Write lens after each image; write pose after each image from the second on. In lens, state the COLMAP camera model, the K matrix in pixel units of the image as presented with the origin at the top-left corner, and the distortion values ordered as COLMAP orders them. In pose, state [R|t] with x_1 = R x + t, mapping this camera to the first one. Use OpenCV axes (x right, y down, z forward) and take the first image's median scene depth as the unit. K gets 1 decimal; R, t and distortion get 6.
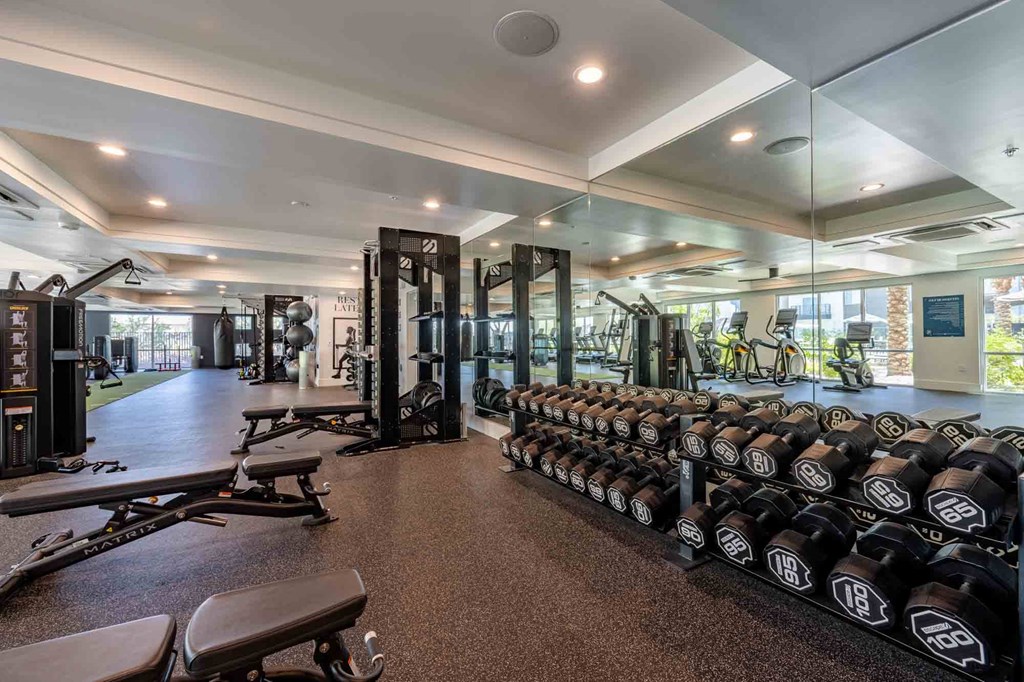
lens RADIAL K [[414.2, 0, 513.4], [0, 414.2, 338.6], [0, 0, 1]] dist [0.002631, 0.000053]
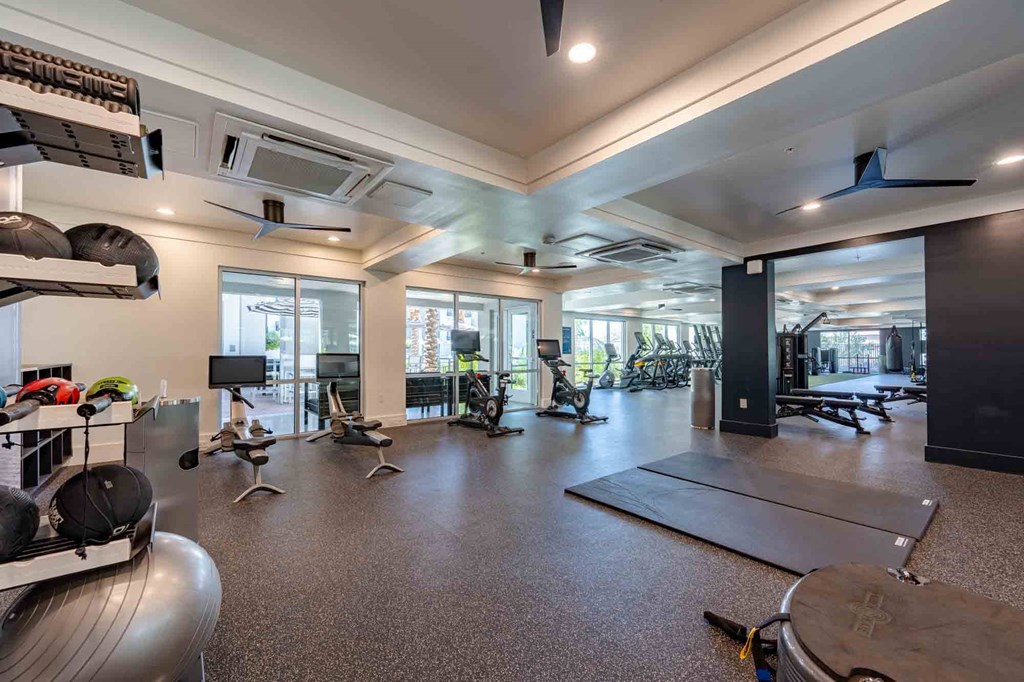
lens RADIAL K [[414.2, 0, 514.9], [0, 414.2, 345.6], [0, 0, 1]] dist [0.002631, 0.000053]
pose [[0.159384, -0.013453, -0.987125, 1.021240], [0.006215, 0.999901, -0.012624, -0.005249], [0.987197, -0.004123, 0.159452, -1.007213]]
